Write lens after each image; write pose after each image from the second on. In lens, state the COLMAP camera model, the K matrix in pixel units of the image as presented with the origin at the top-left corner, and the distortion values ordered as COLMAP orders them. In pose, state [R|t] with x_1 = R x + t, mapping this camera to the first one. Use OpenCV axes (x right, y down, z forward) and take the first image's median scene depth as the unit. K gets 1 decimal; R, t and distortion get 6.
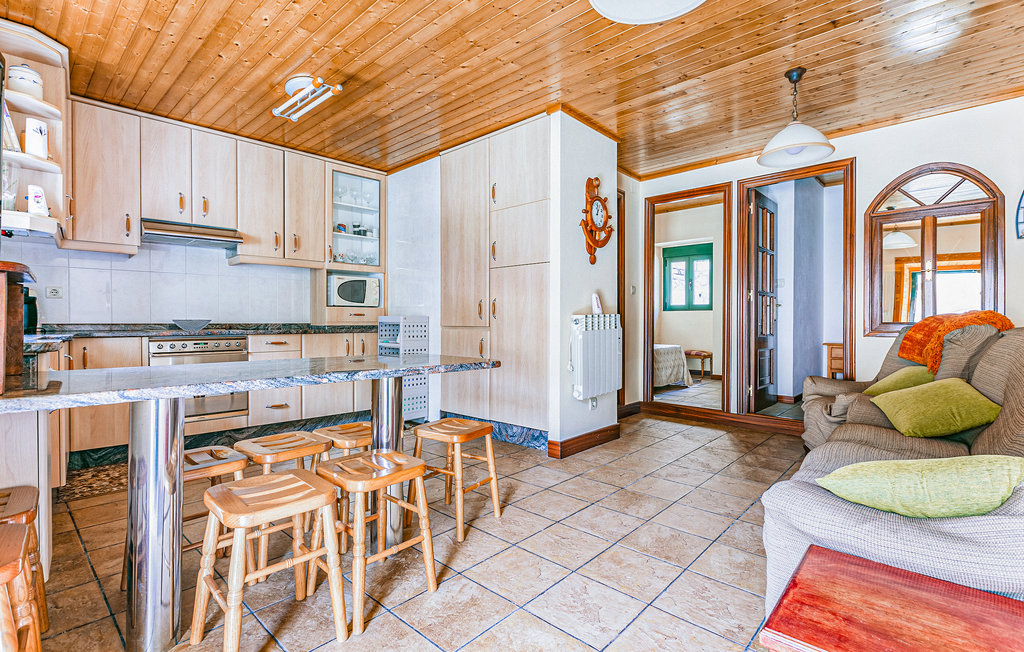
lens RADIAL K [[473.6, 0, 512.0], [0, 473.6, 326.0], [0, 0, 1]] dist [0.000371, -0.000269]
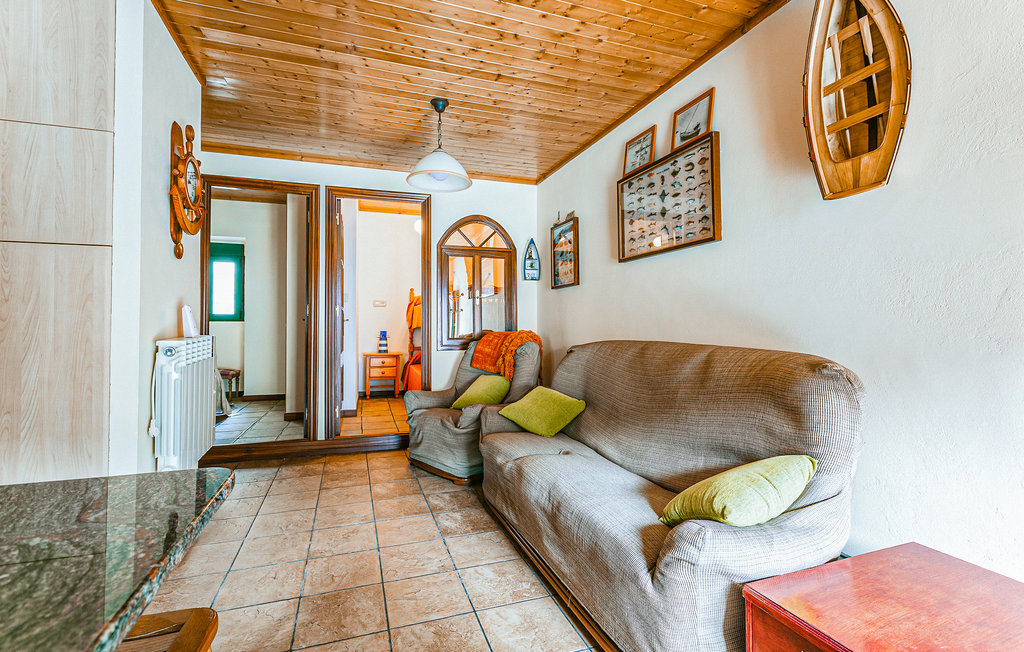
lens RADIAL K [[457.8, 0, 510.9], [0, 457.8, 316.7], [0, 0, 1]] dist [0.001578, 0.000450]
pose [[0.468218, 0.014799, 0.883489, -0.184817], [0.011150, 0.999681, -0.022655, -0.037147], [-0.883543, 0.020458, 0.467903, 0.358737]]
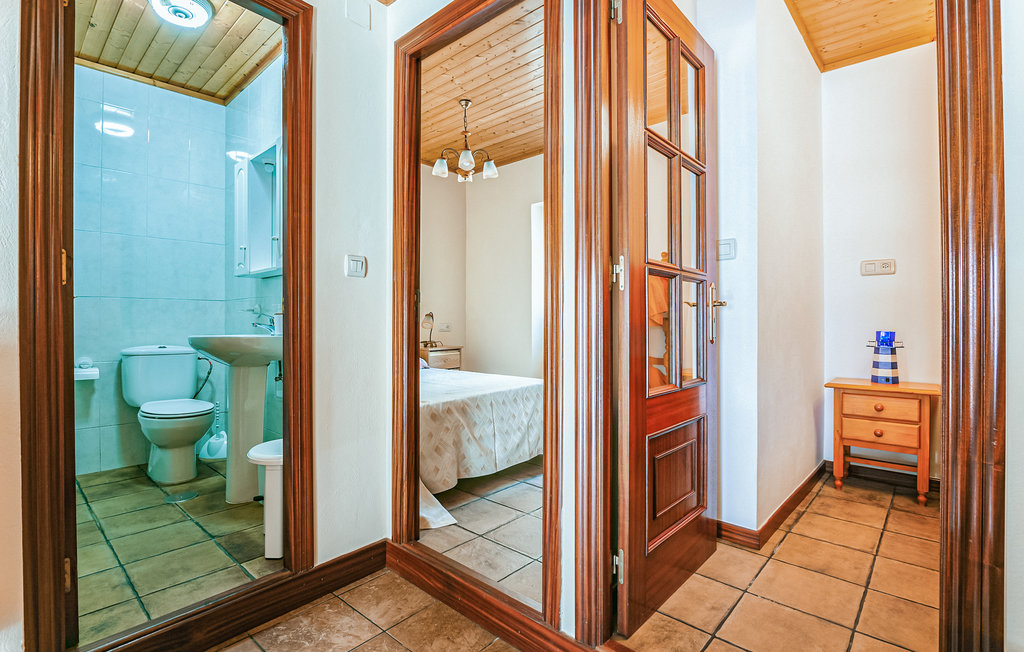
lens RADIAL K [[475.9, 0, 489.9], [0, 475.9, 323.1], [0, 0, 1]] dist [-0.000475, -0.000031]
pose [[0.999862, -0.003261, -0.016297, 0.538556], [0.003115, 0.999955, -0.008989, -0.035672], [0.016325, 0.008937, 0.999827, 0.857518]]
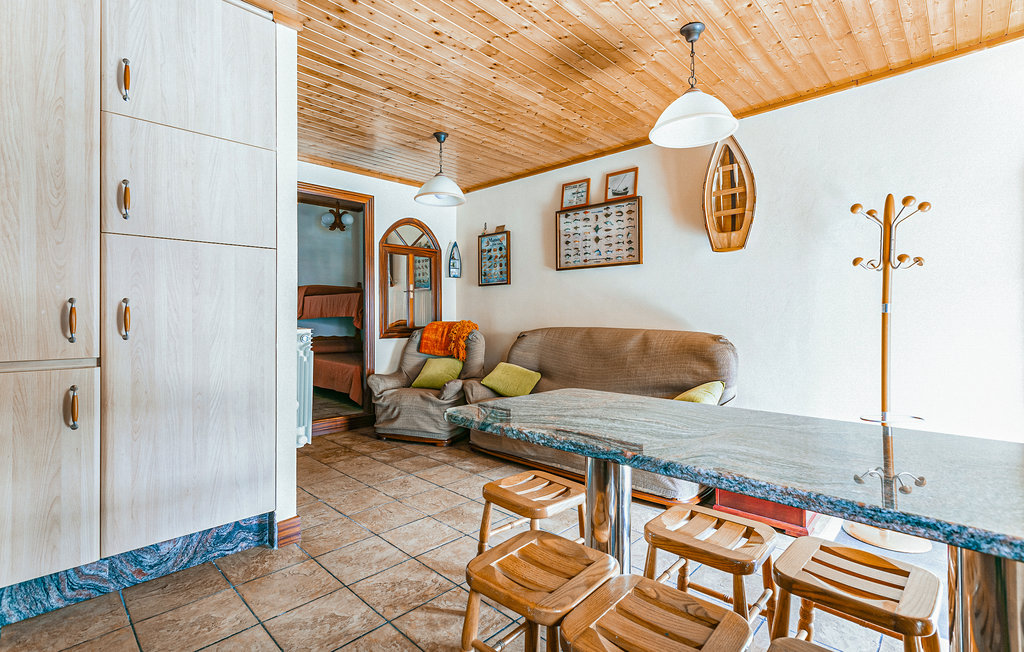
lens RADIAL K [[476.5, 0, 511.2], [0, 476.5, 315.8], [0, 0, 1]] dist [0.000660, 0.000065]
pose [[0.020459, -0.002122, 0.999788, -0.601460], [0.008953, 0.999958, 0.001939, -0.044059], [-0.999751, 0.008911, 0.020477, 0.702574]]
